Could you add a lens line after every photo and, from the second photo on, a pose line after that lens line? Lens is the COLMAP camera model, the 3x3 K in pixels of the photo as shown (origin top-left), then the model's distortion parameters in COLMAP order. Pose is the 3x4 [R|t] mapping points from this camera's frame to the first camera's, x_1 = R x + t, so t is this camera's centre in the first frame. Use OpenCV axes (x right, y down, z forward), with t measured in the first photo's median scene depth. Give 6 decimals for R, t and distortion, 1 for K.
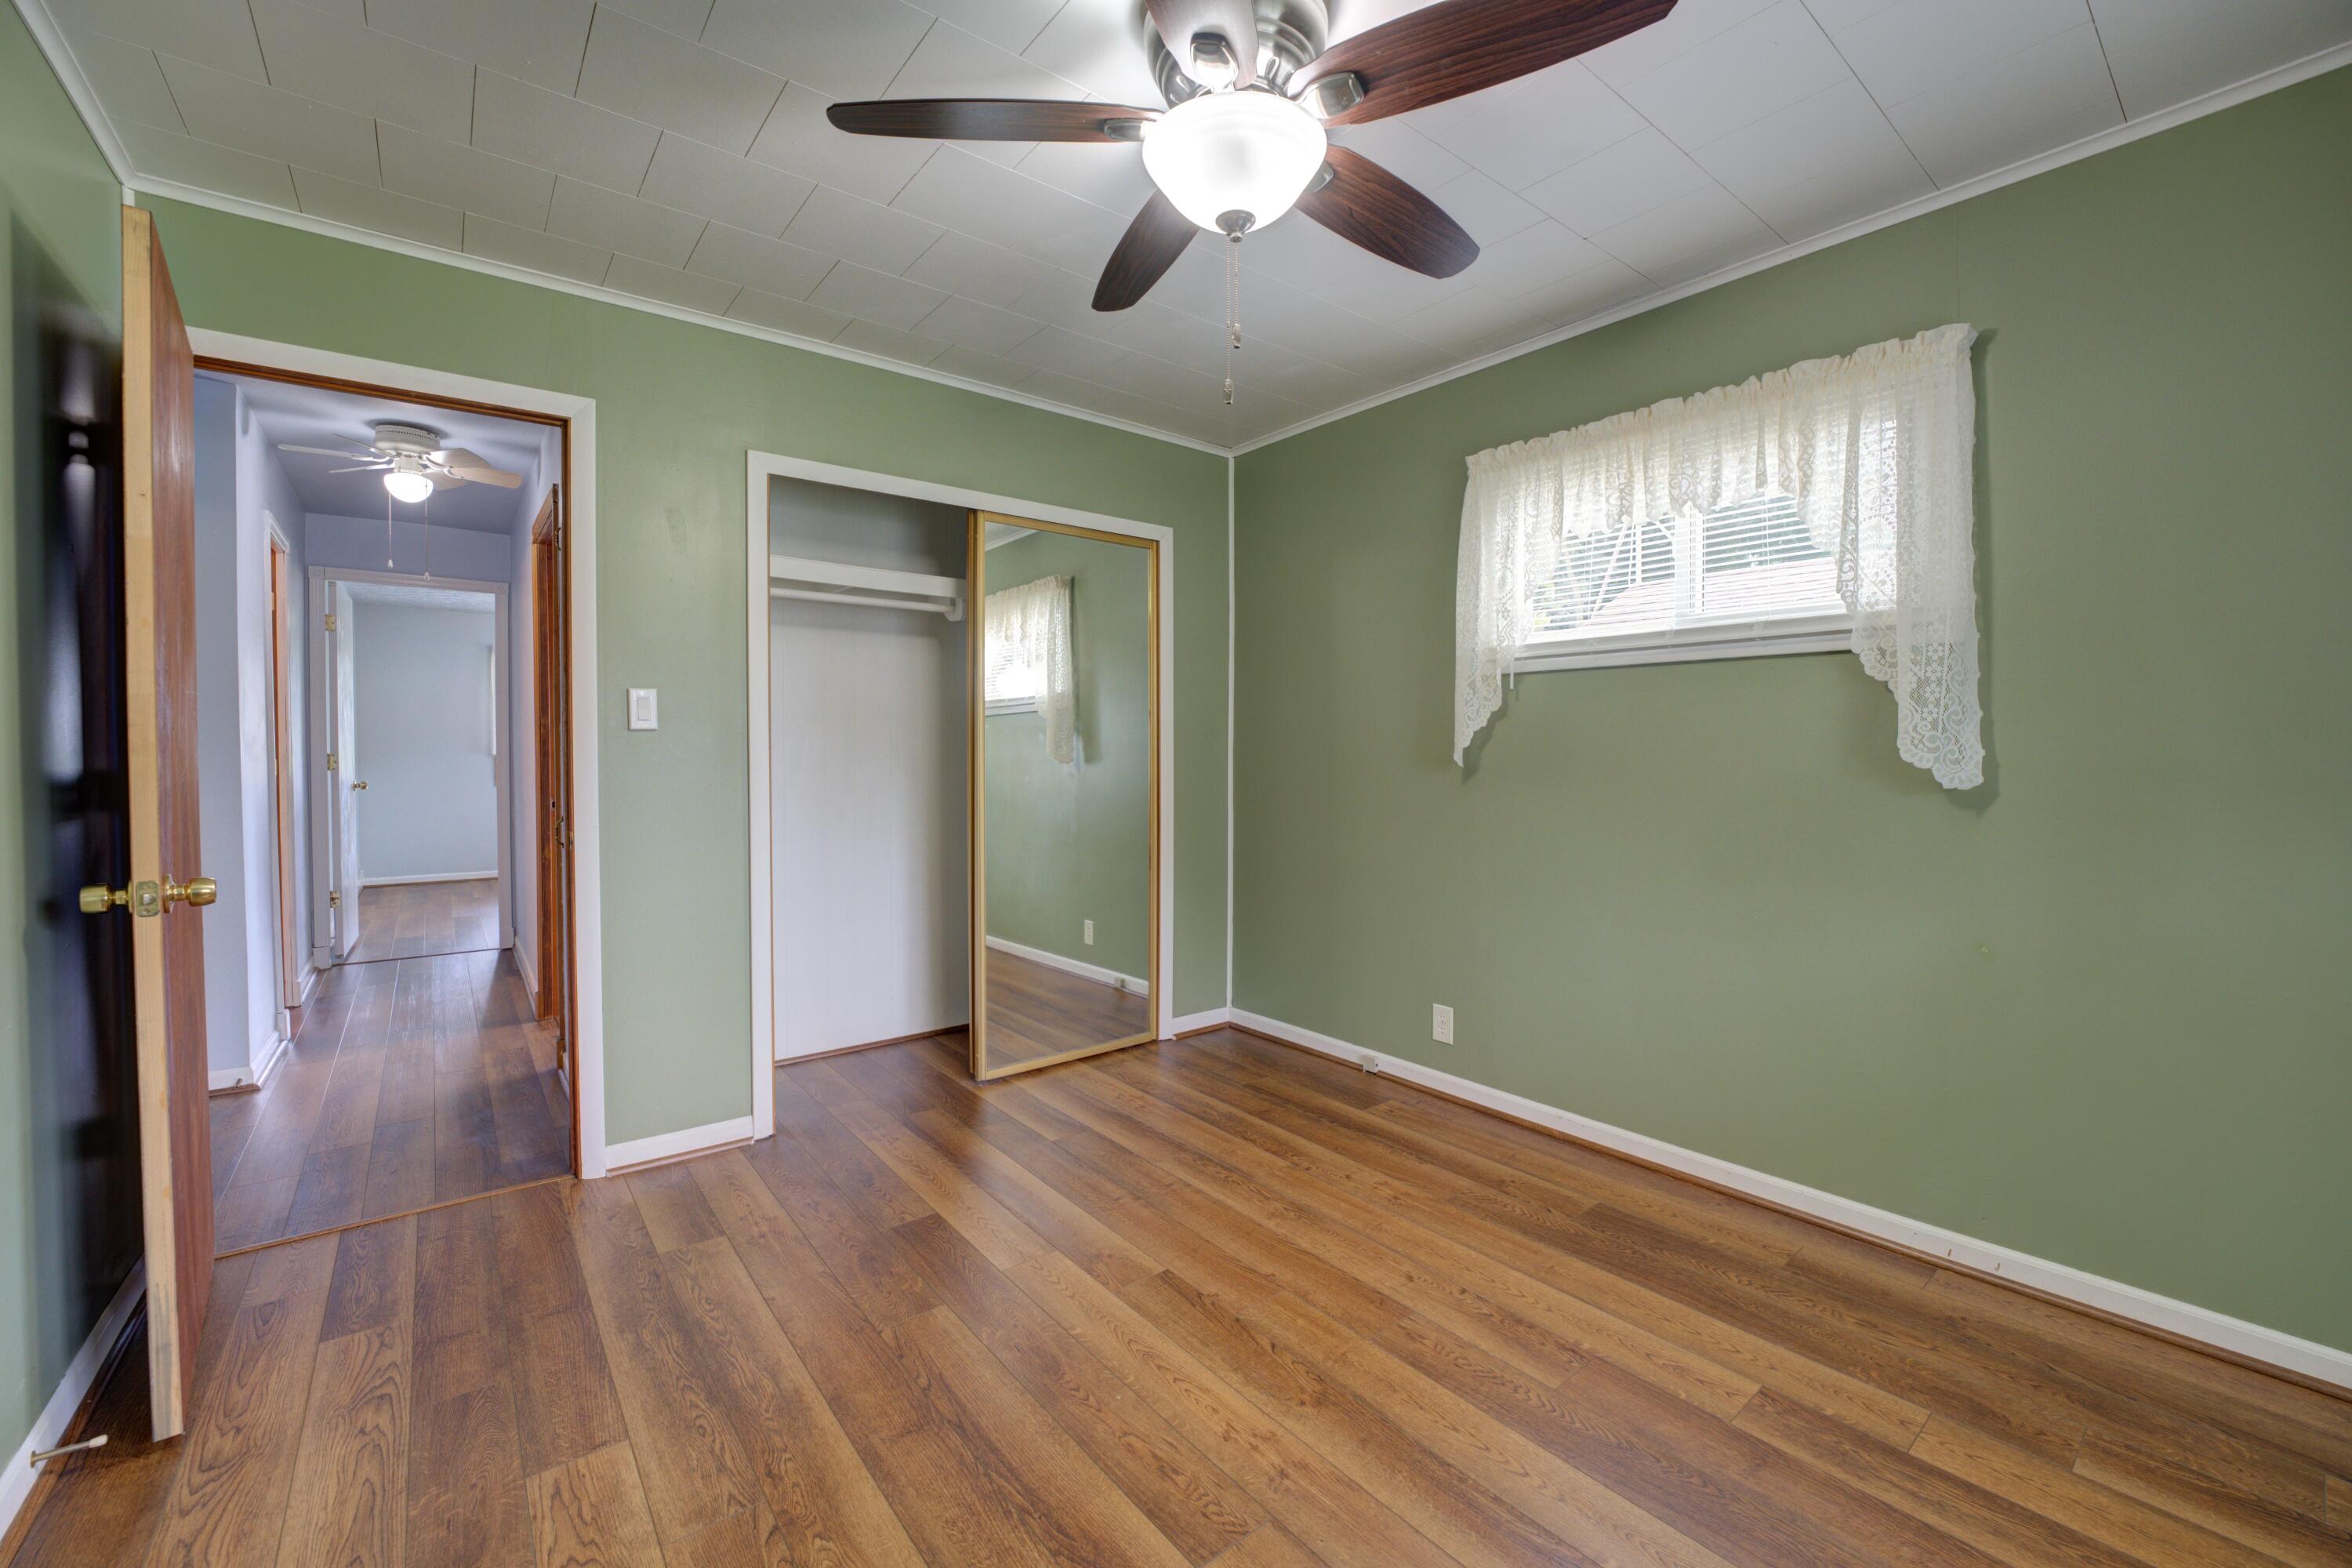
lens RADIAL K [[947.8, 0, 1182.8], [0, 947.8, 778.5], [0, 0, 1]] dist [-0.025122, 0.000338]
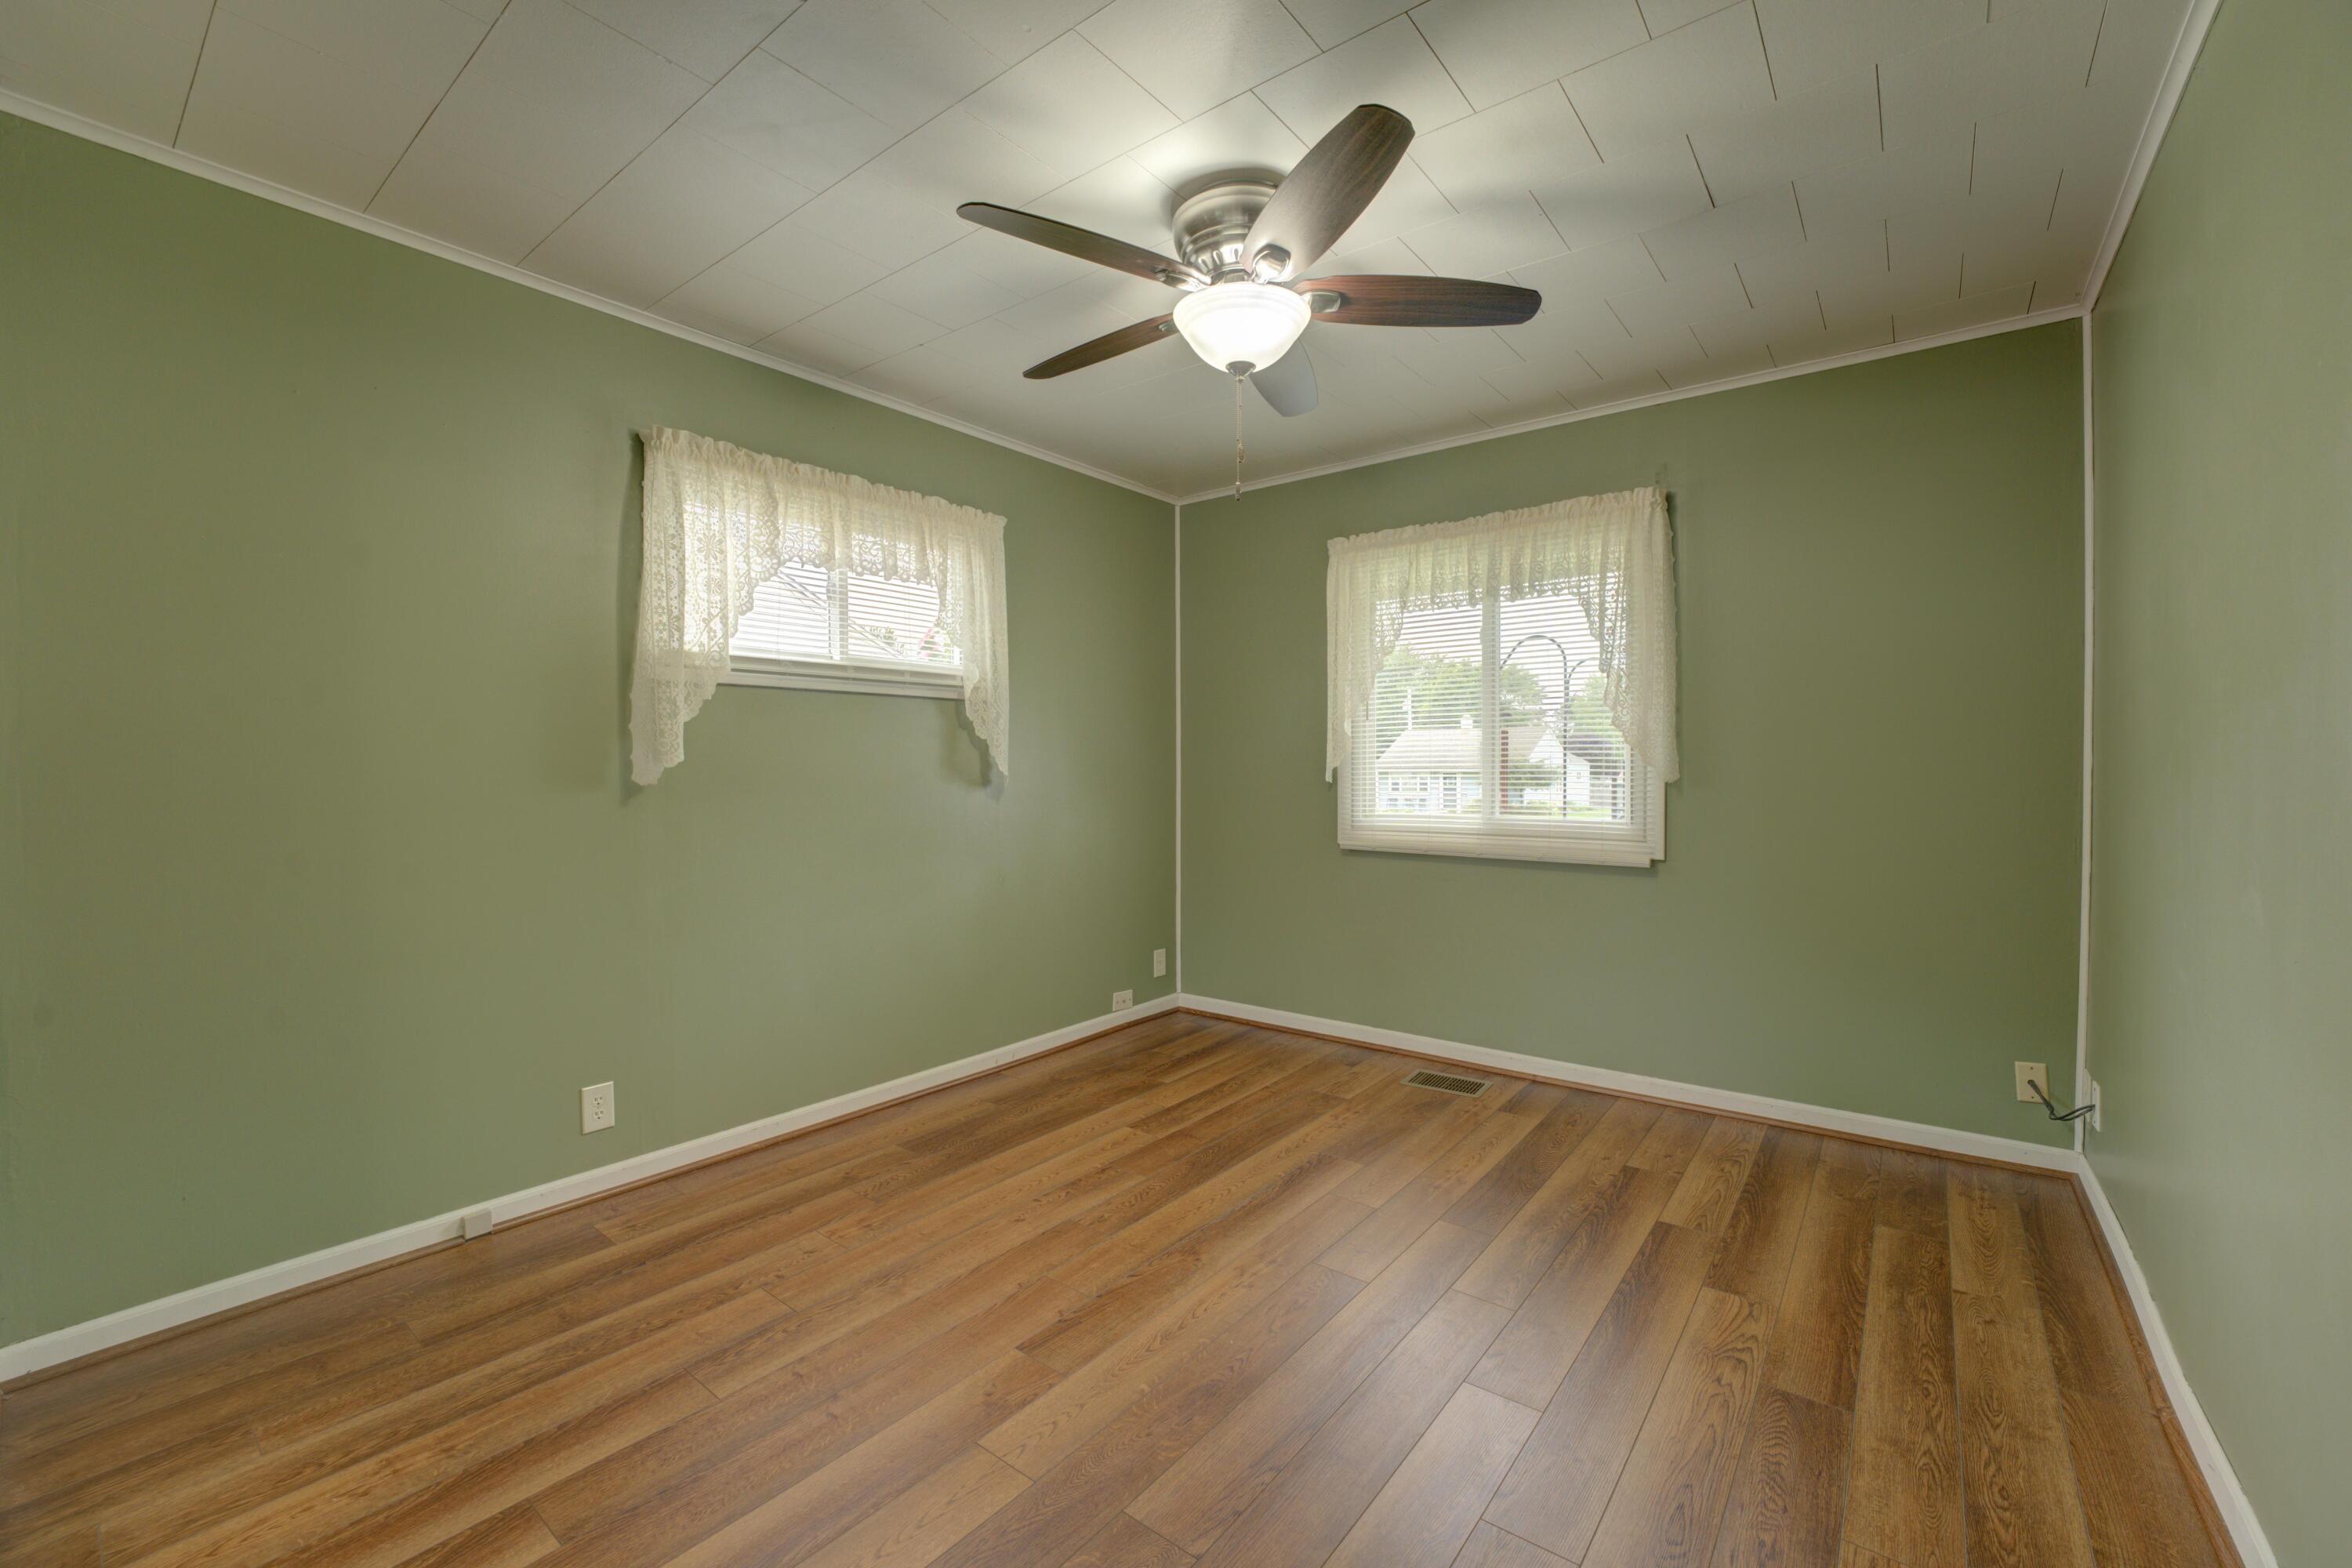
lens RADIAL K [[957.5, 0, 1185.1], [0, 957.5, 778.5], [0, 0, 1]] dist [-0.024961, 0.000265]
pose [[-0.237814, -0.012518, 0.971230, -0.930494], [0.030869, 0.999314, 0.020438, -0.028251], [-0.970820, 0.034841, -0.237265, 1.054734]]
